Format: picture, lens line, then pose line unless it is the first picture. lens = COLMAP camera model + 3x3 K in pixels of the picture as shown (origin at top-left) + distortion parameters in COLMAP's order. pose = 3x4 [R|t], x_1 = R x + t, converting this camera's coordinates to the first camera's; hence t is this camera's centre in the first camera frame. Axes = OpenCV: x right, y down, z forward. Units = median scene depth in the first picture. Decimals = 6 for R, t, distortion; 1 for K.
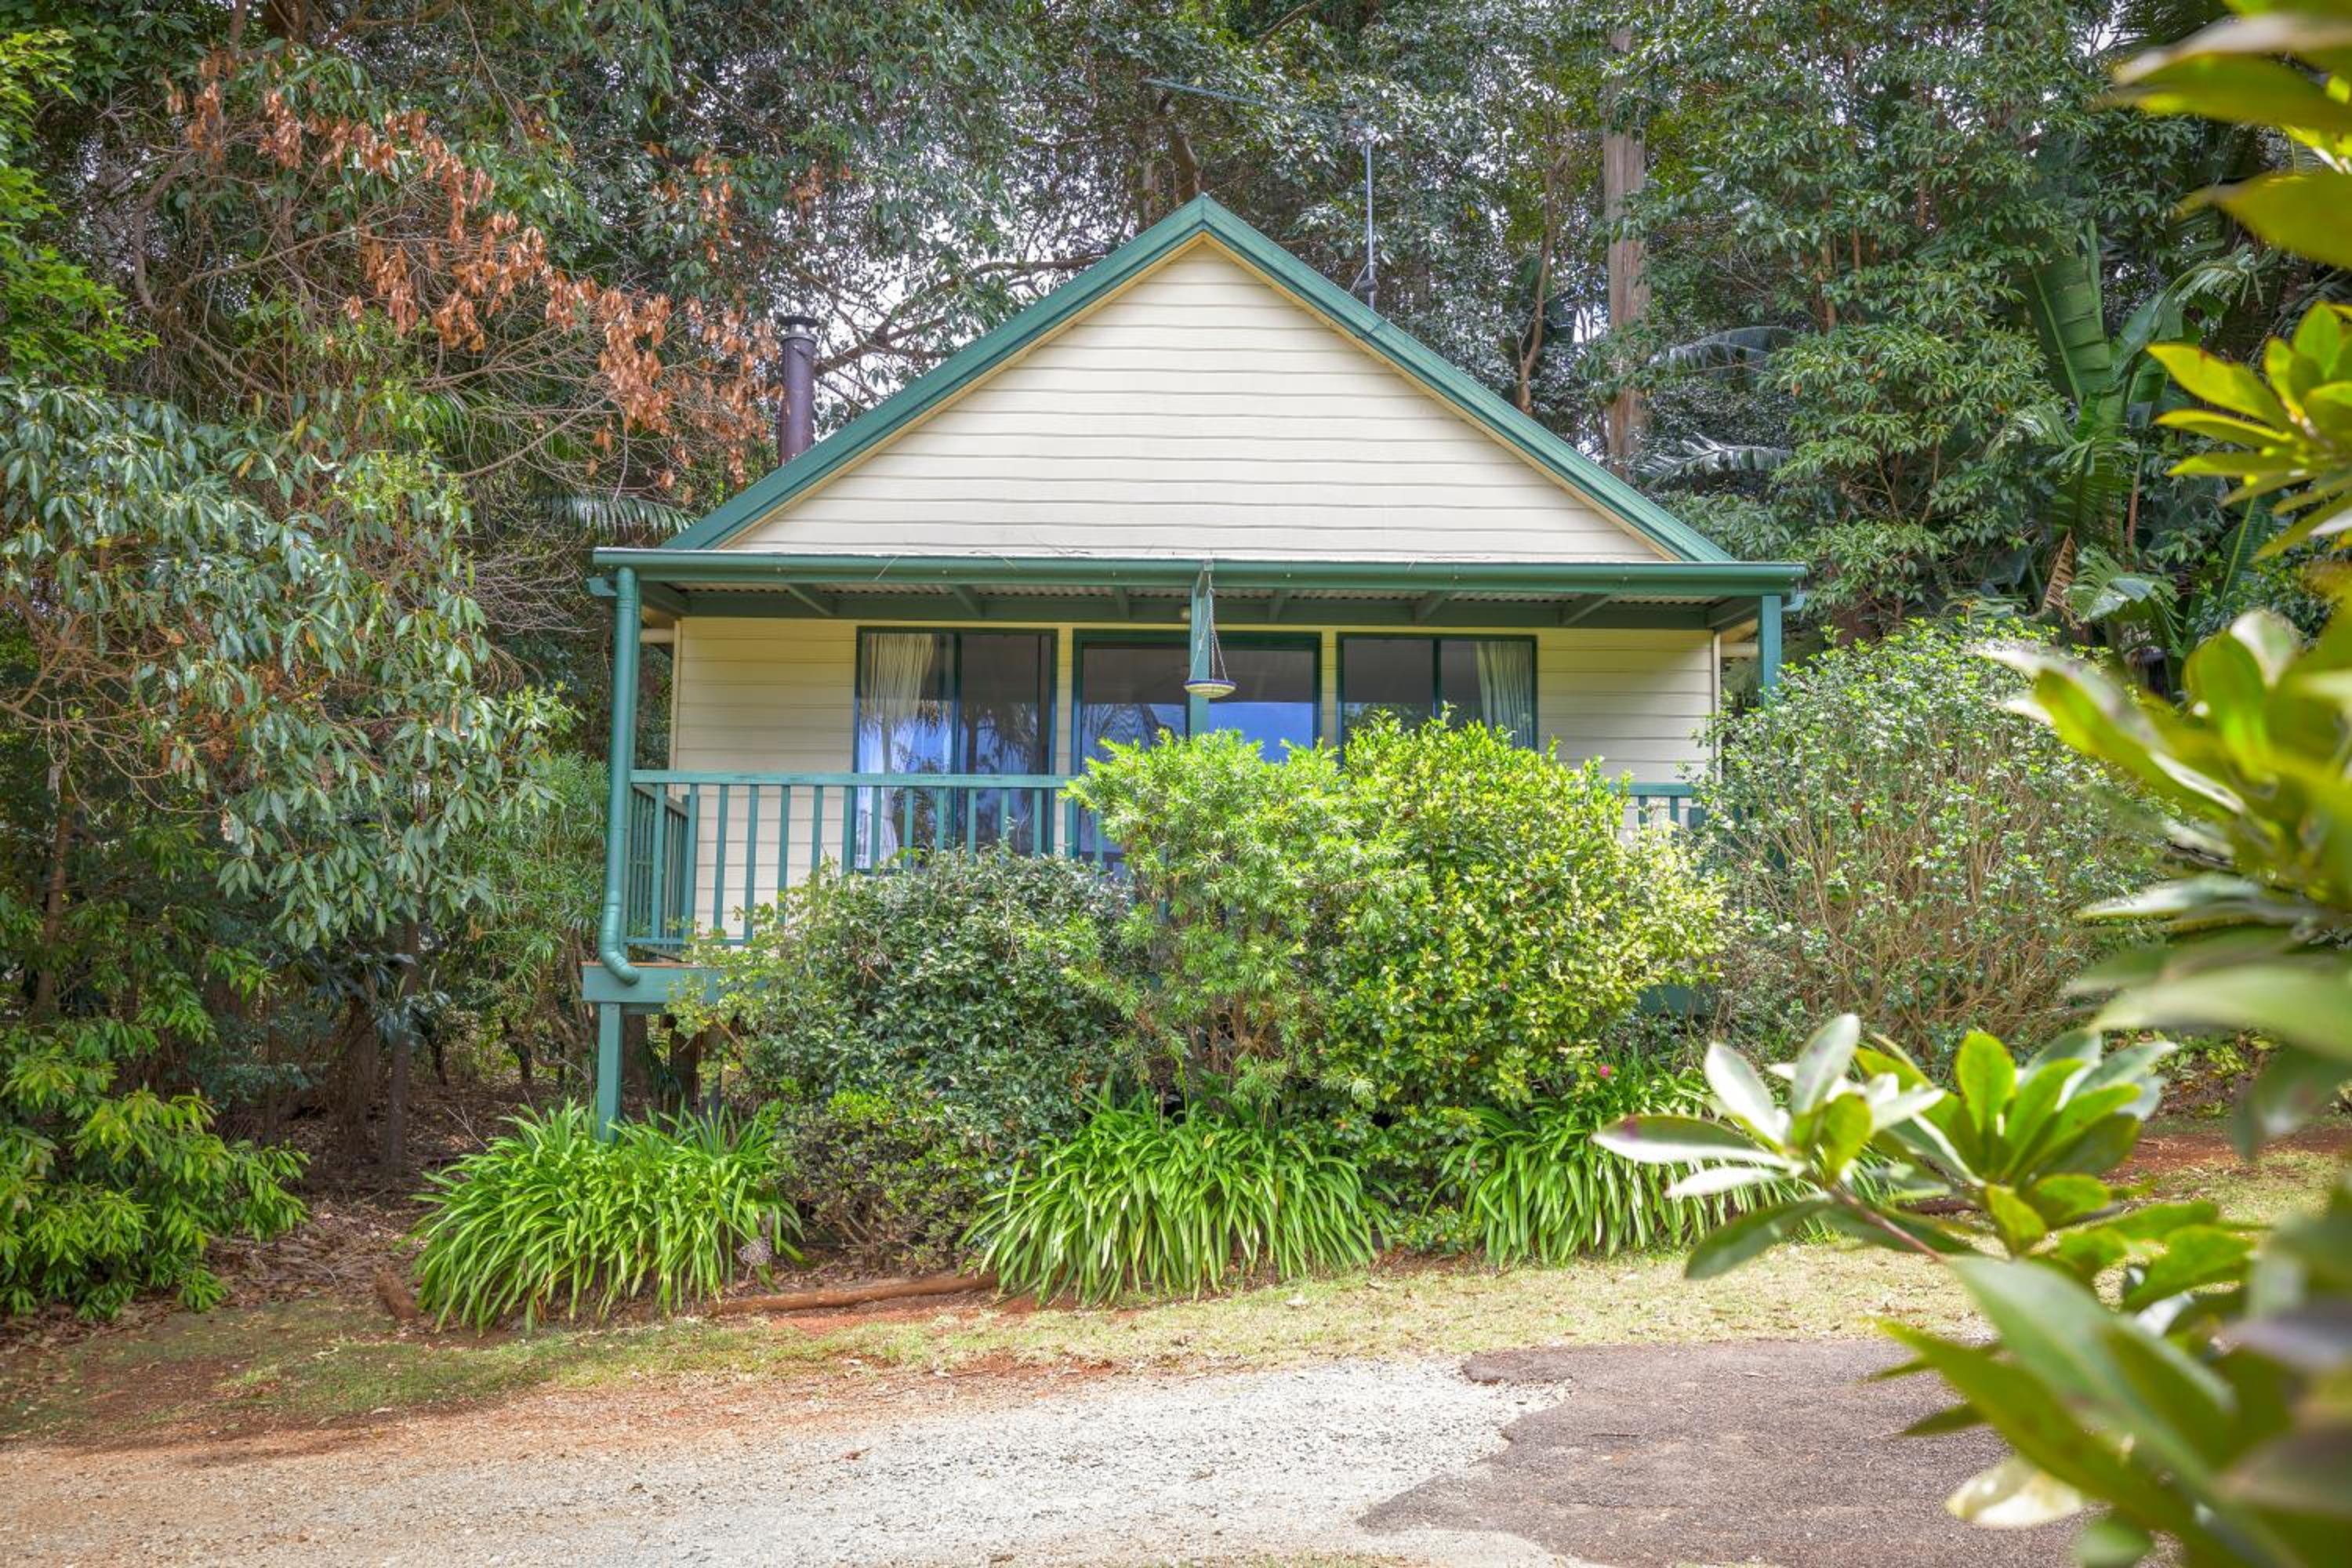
lens RADIAL K [[2293.7, 0, 1184.3], [0, 2293.7, 789.8], [0, 0, 1]] dist [-0.005759, 0.000000]
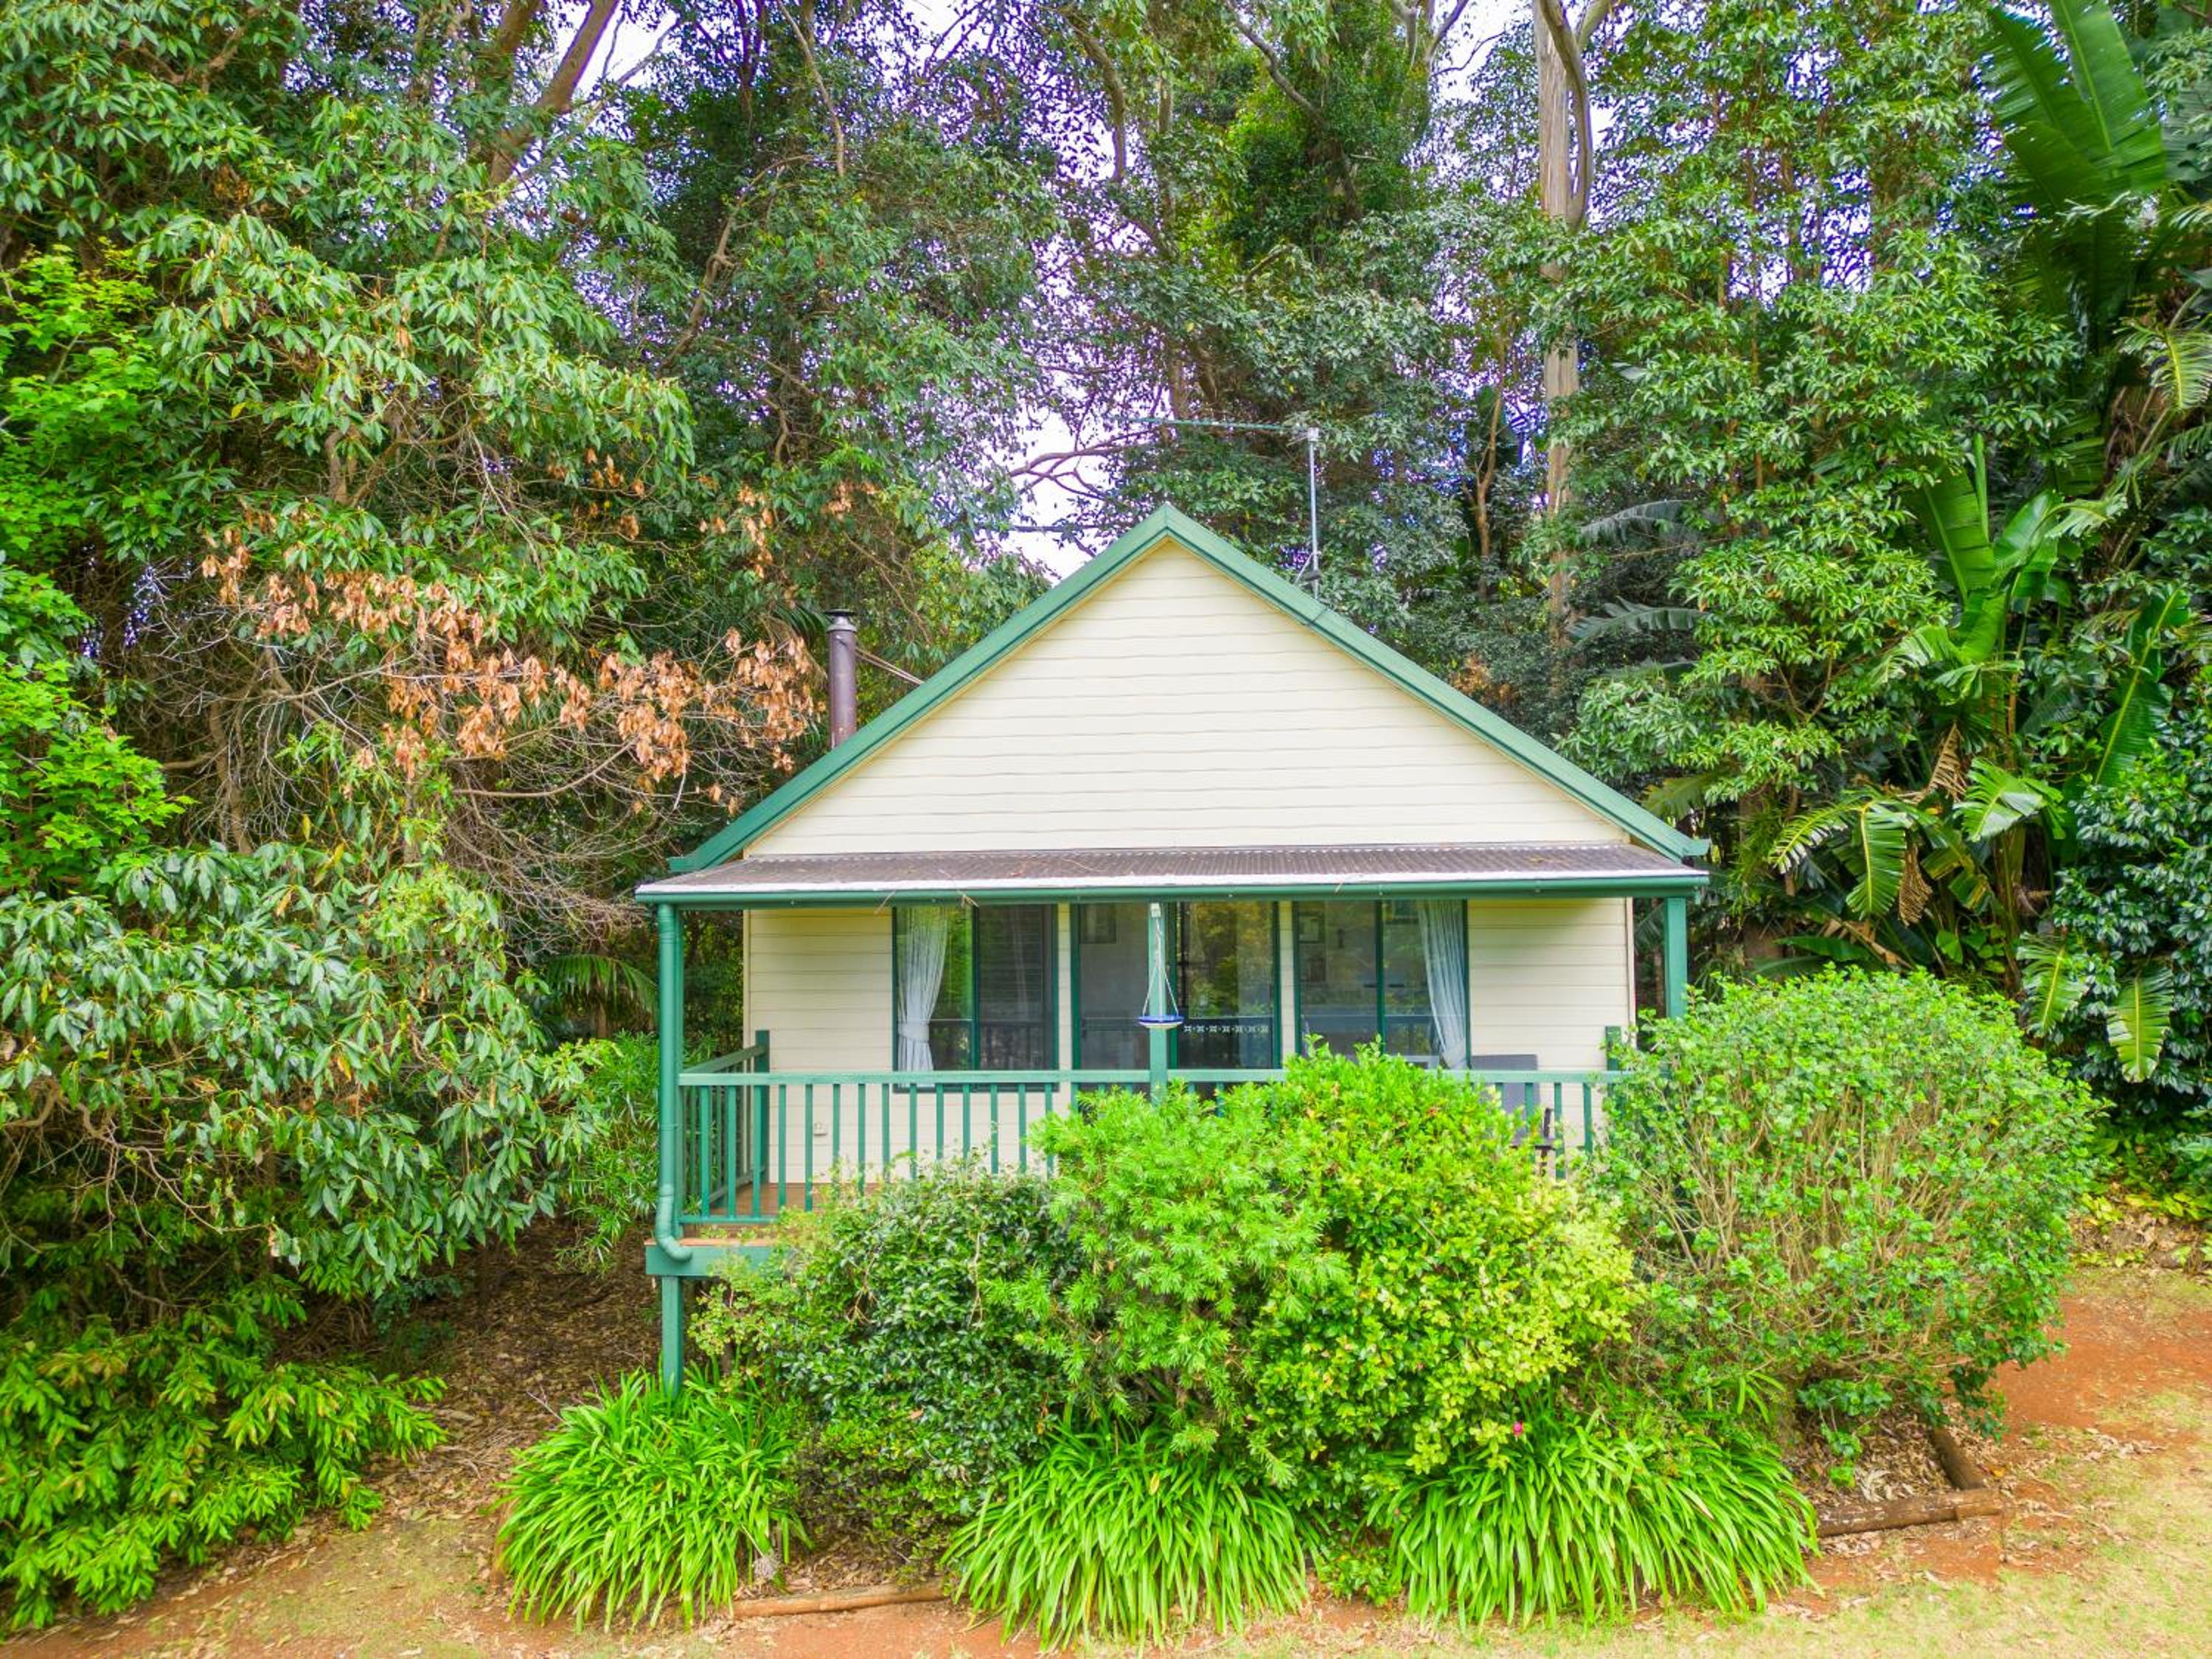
lens RADIAL K [[1561.2, 0, 1103.5], [0, 1561.2, 823.5], [0, 0, 1]] dist [0.038652, -0.033889]
pose [[0.993498, -0.030858, -0.109592, 0.075292], [0.041035, 0.994927, 0.091855, -0.222258], [0.106201, -0.095754, 0.989723, 0.261647]]
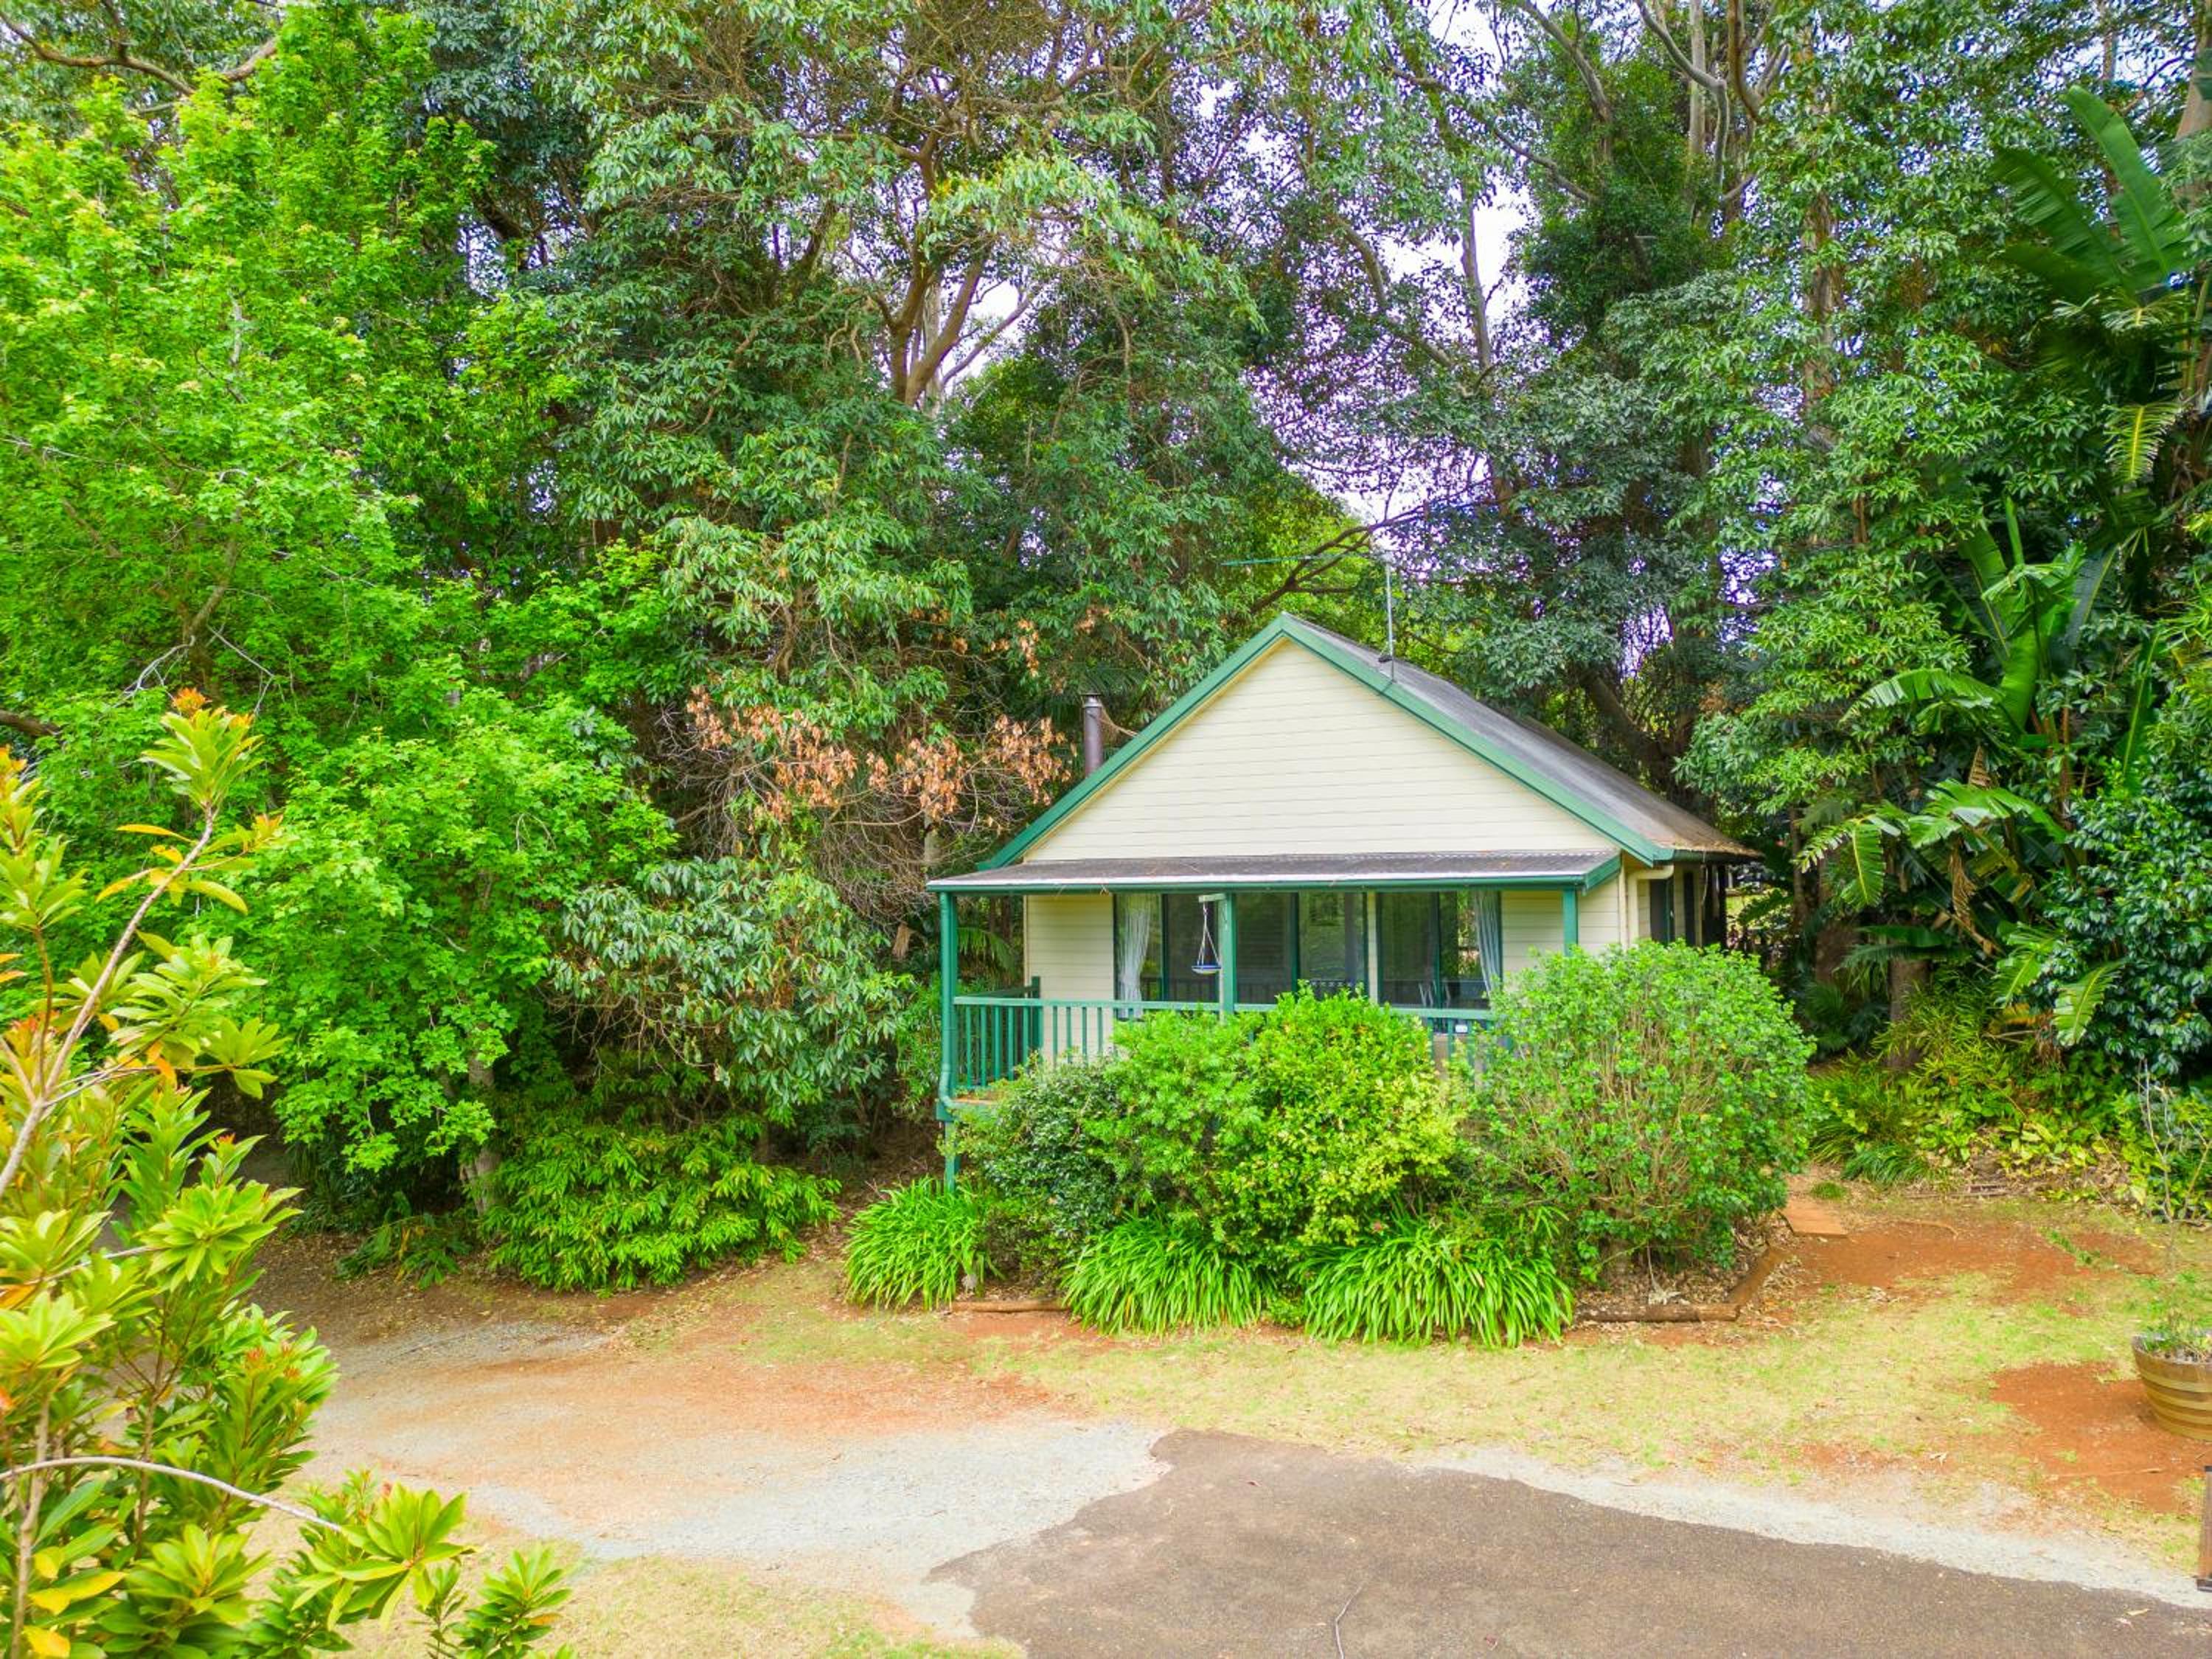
lens RADIAL K [[1561.2, 0, 1105.4], [0, 1561.2, 816.9], [0, 0, 1]] dist [0.038652, -0.033889]
pose [[0.886409, -0.043218, -0.460882, 0.522705], [0.084890, 0.993924, 0.070066, -0.262214], [0.455053, -0.101231, 0.884691, -0.084021]]
